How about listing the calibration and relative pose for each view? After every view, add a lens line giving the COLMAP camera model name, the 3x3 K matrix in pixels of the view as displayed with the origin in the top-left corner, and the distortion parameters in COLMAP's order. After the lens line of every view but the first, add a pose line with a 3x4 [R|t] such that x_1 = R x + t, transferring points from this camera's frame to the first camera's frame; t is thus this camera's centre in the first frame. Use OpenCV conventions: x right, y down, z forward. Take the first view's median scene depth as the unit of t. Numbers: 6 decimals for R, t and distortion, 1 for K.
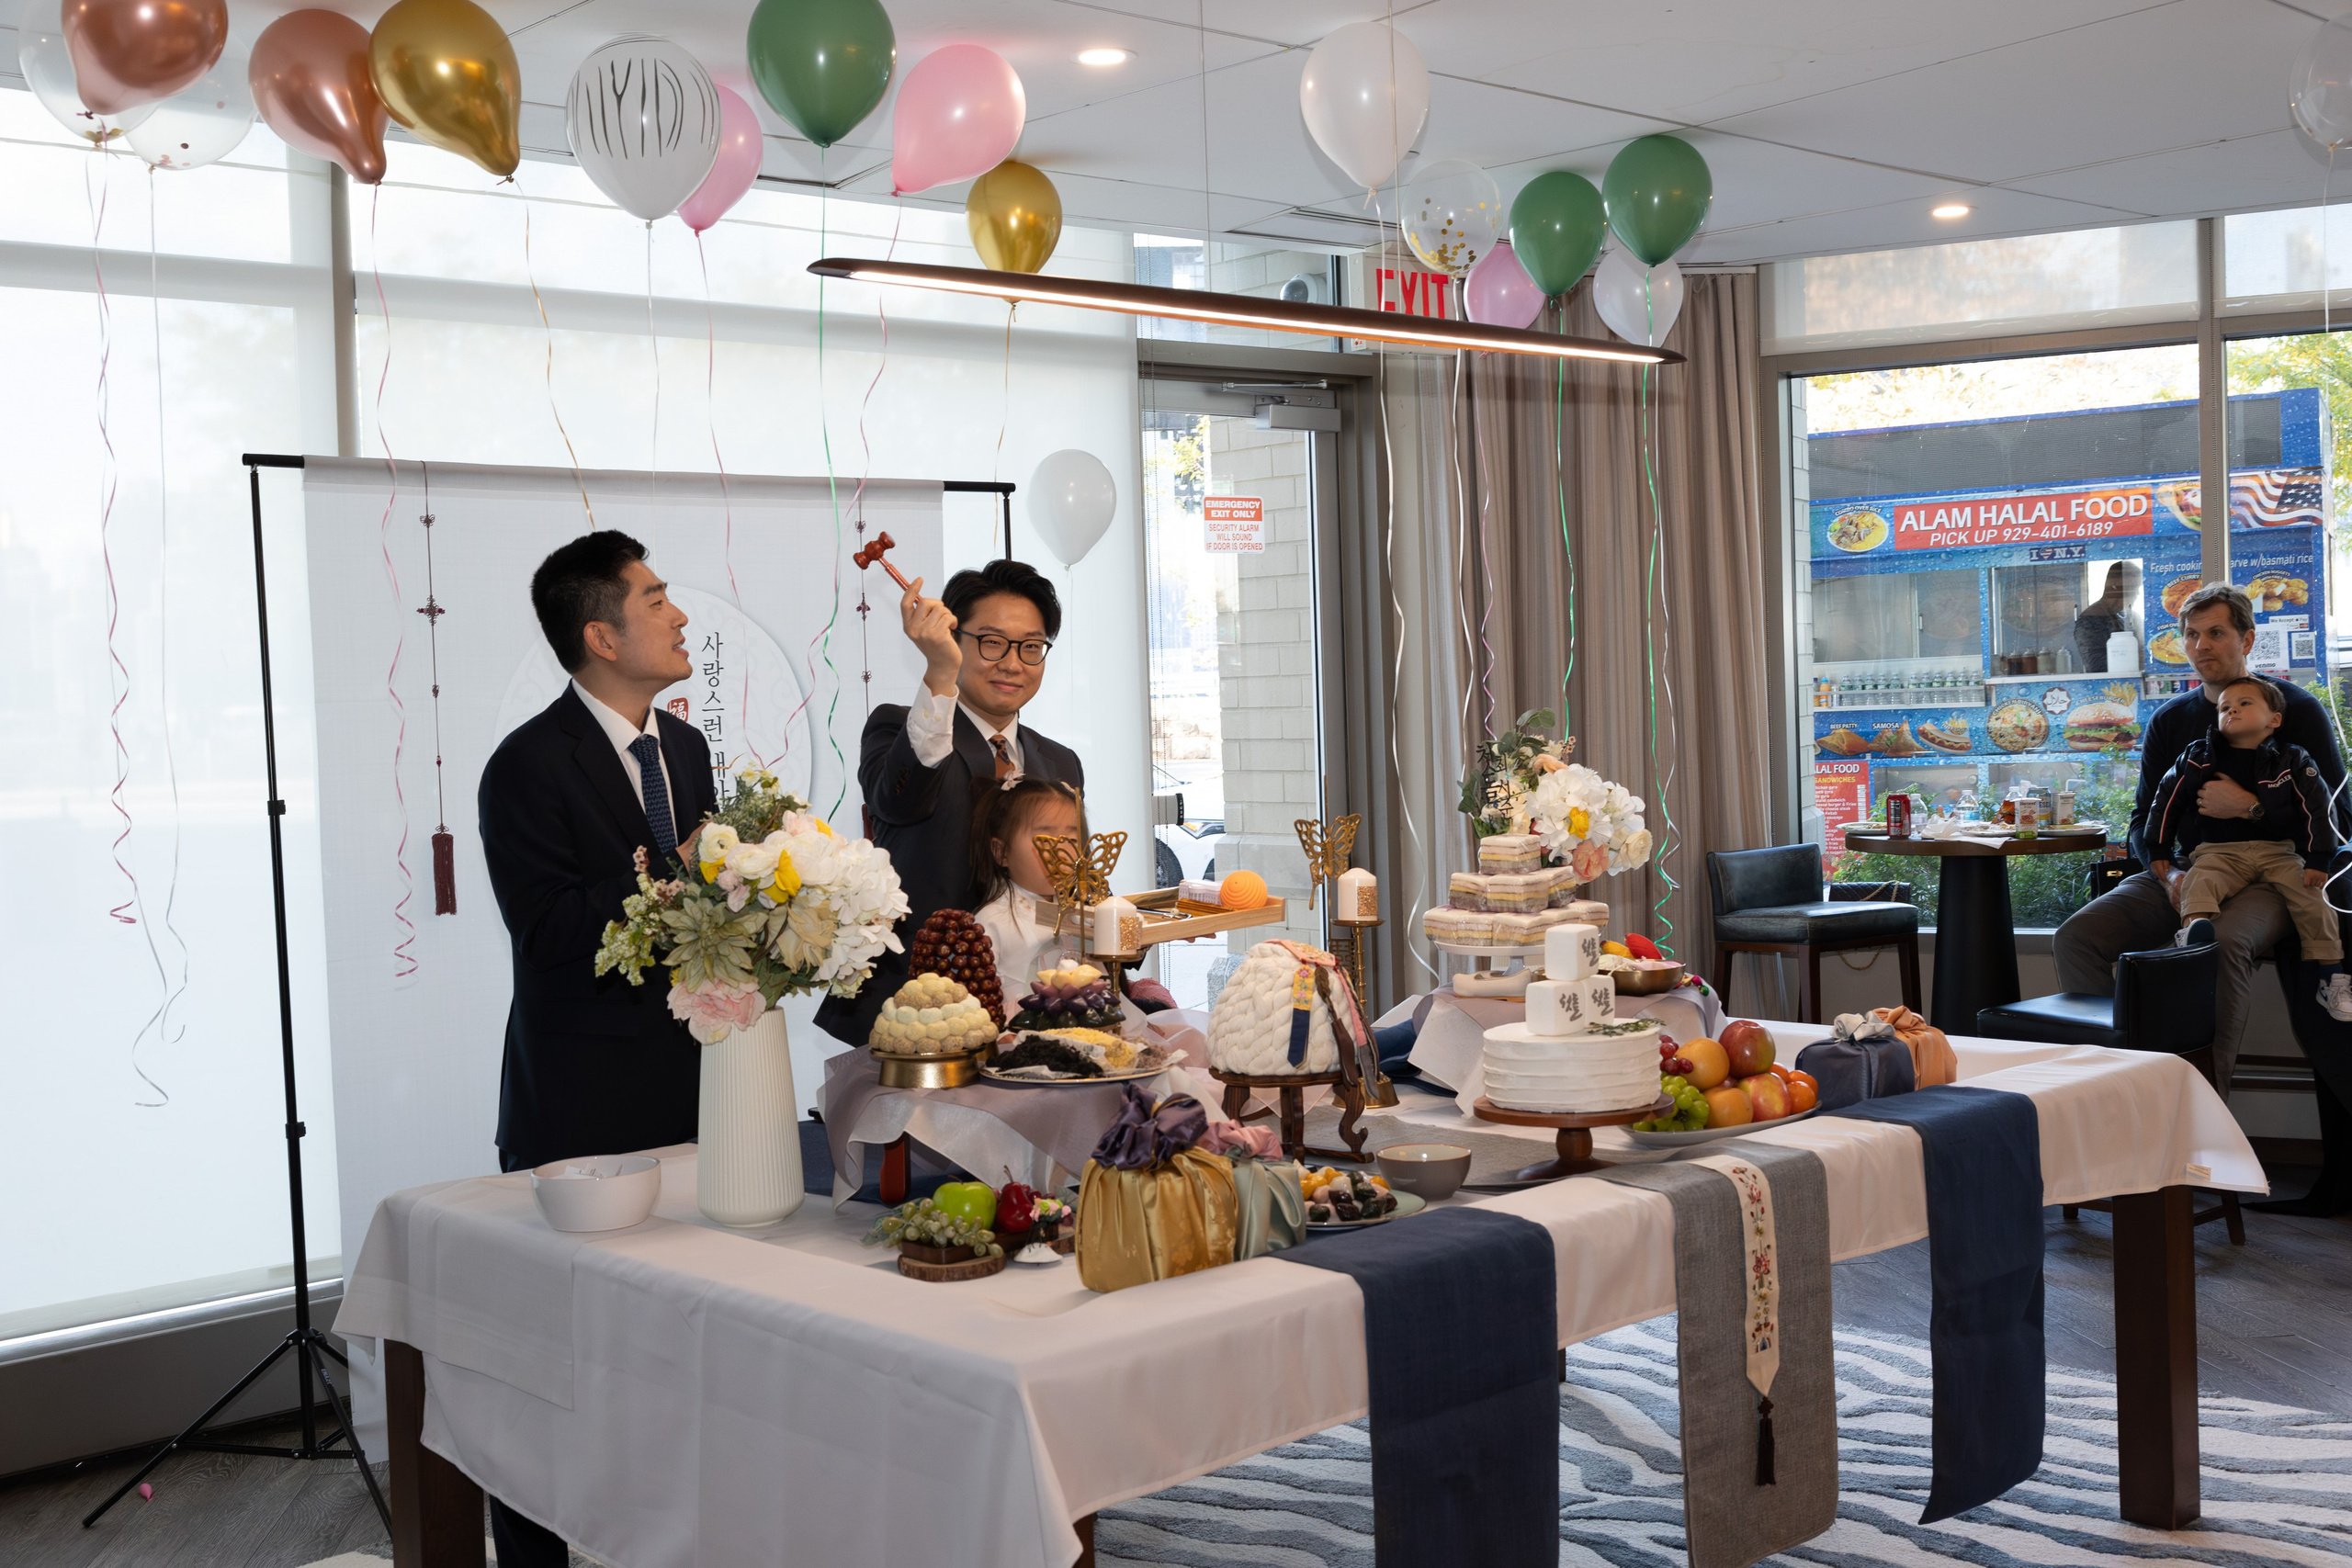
lens RADIAL K [[2537.8, 0, 1168.3], [0, 2537.8, 769.2], [0, 0, 1]] dist [-0.022243, 0.000000]
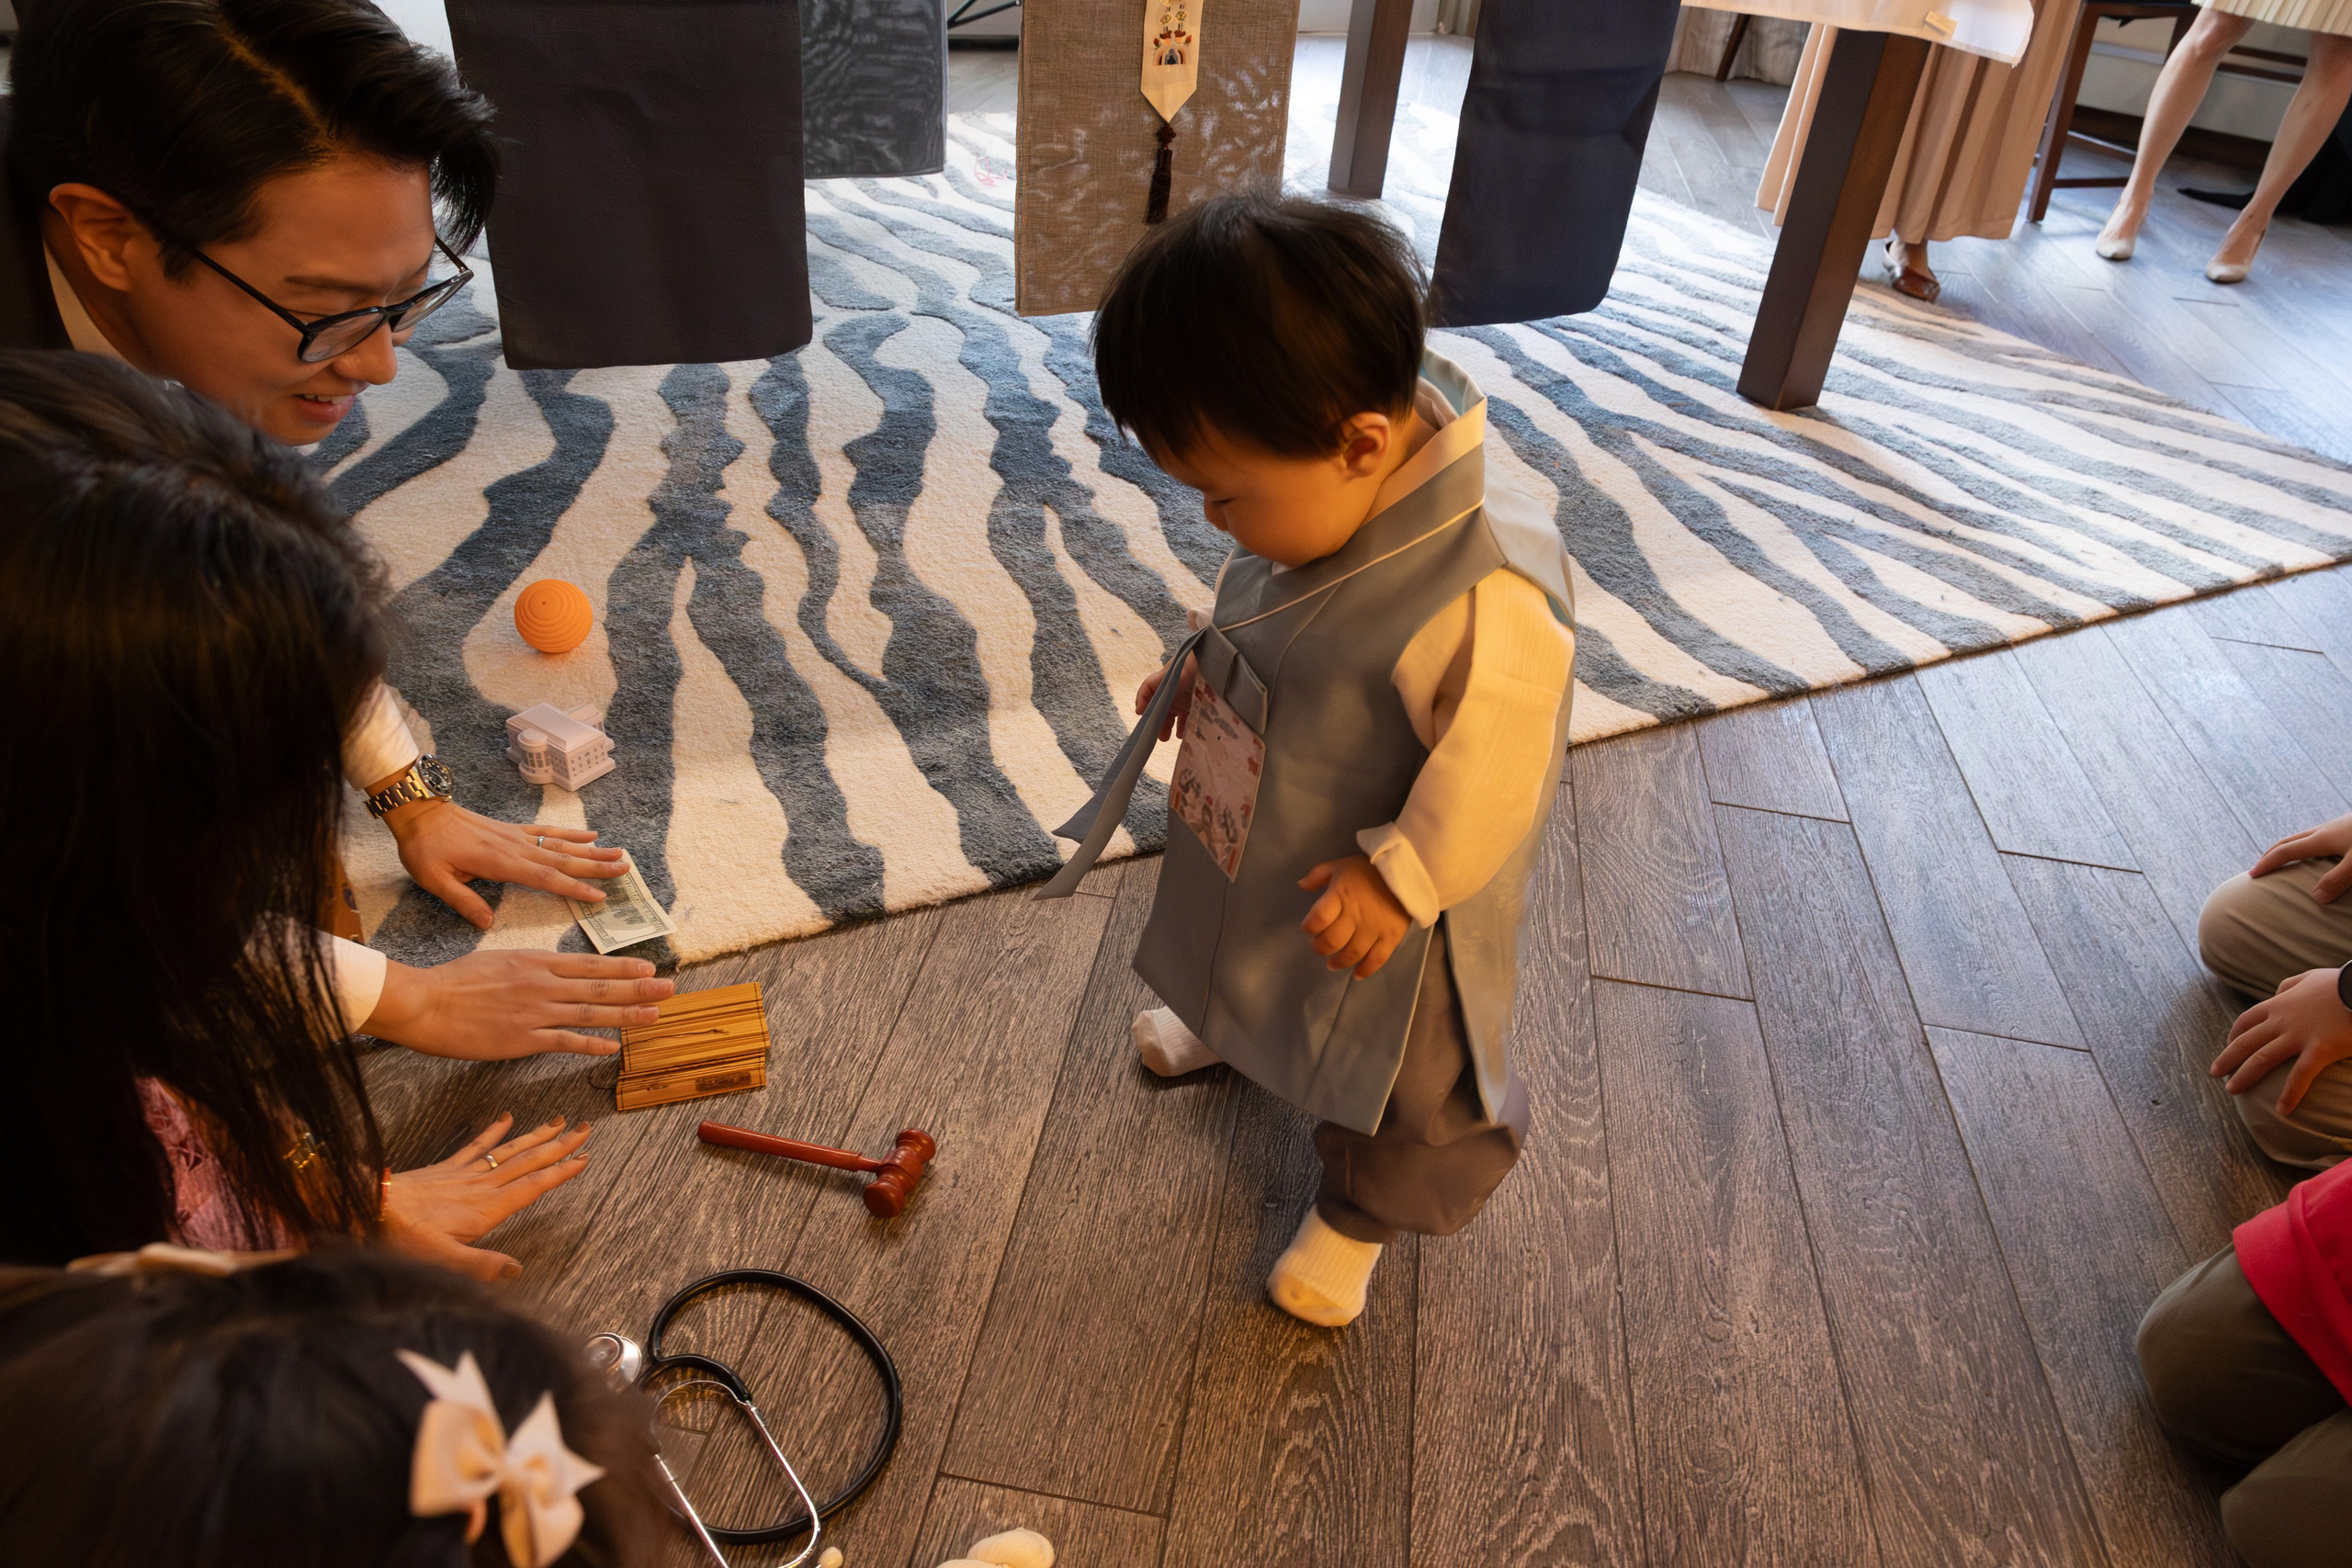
lens RADIAL K [[1569.0, 0, 1174.8], [0, 1569.0, 781.3], [0, 0, 1]] dist [-0.006956, 0.006148]
pose [[0.955120, 0.244145, -0.167748, 0.303740], [-0.117076, 0.831321, 0.543323, 0.111560], [0.272102, -0.499299, 0.822594, 0.343685]]
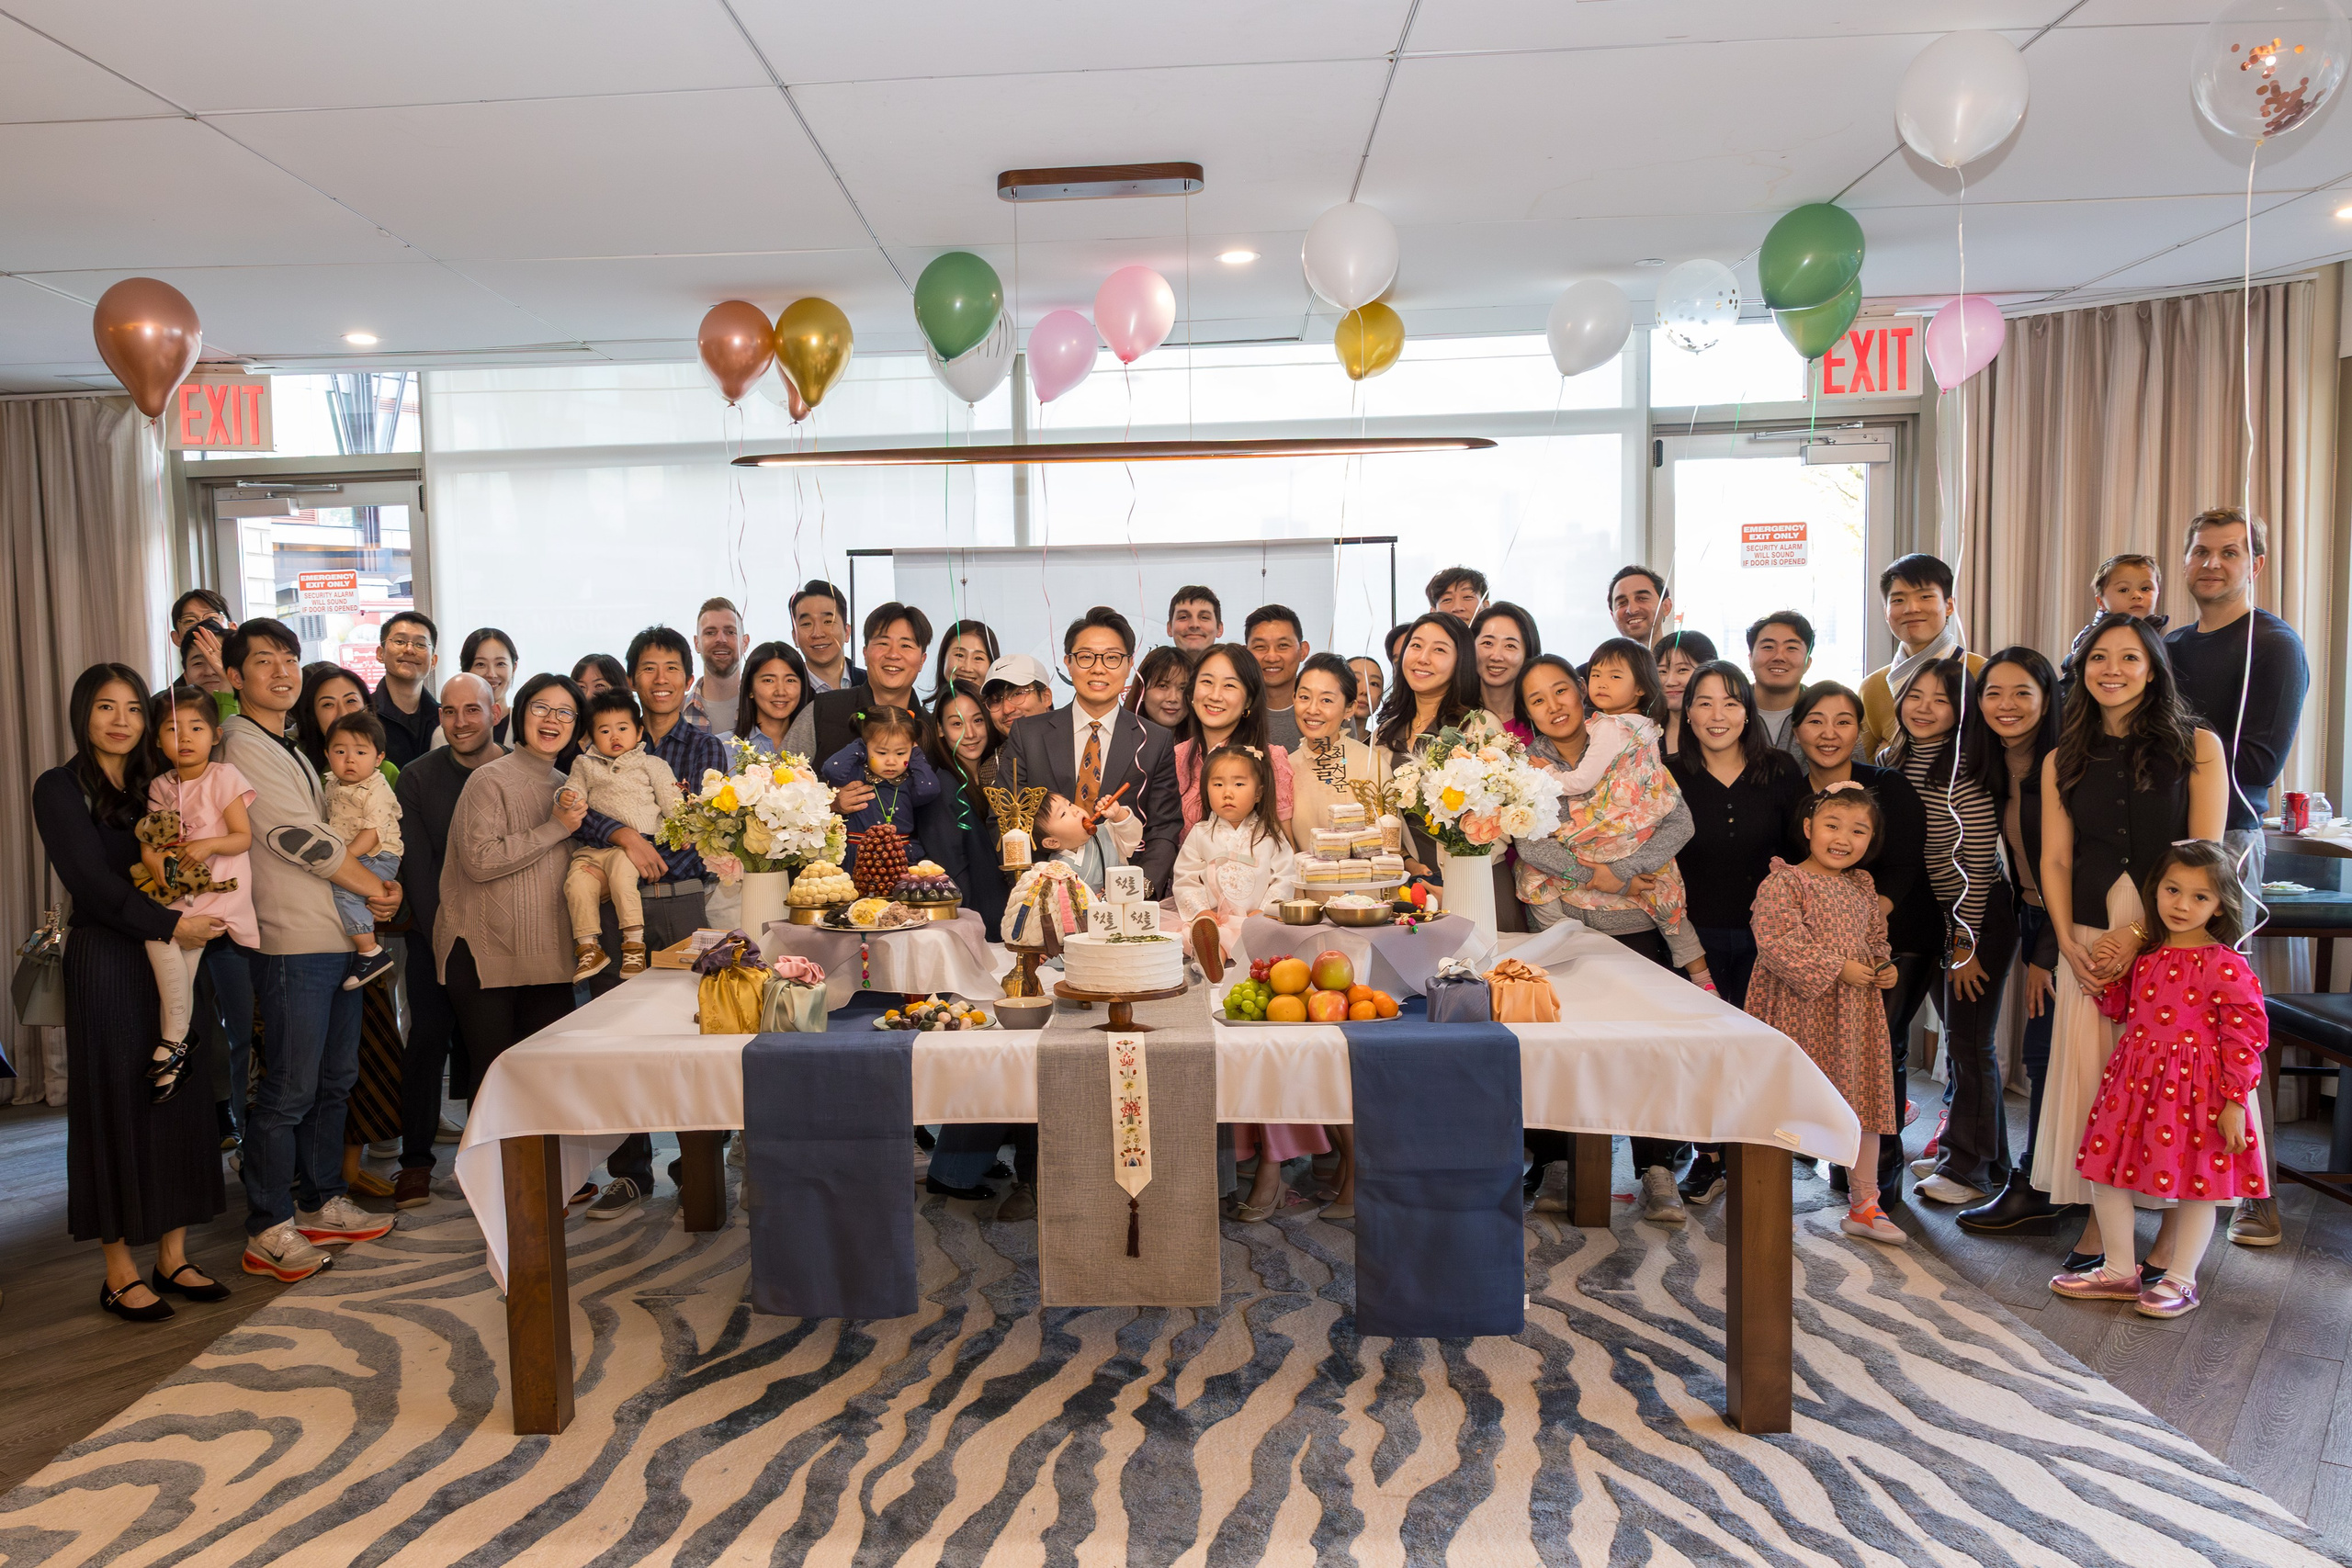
lens RADIAL K [[1799.8, 0, 1059.4], [0, 1799.8, 836.9], [0, 0, 1]] dist [-0.002295, -0.000716]
pose [[0.701268, 0.078763, -0.708533, 0.728684], [-0.022007, 0.995796, 0.088915, -0.040386], [0.712558, -0.046761, 0.700053, 0.197562]]
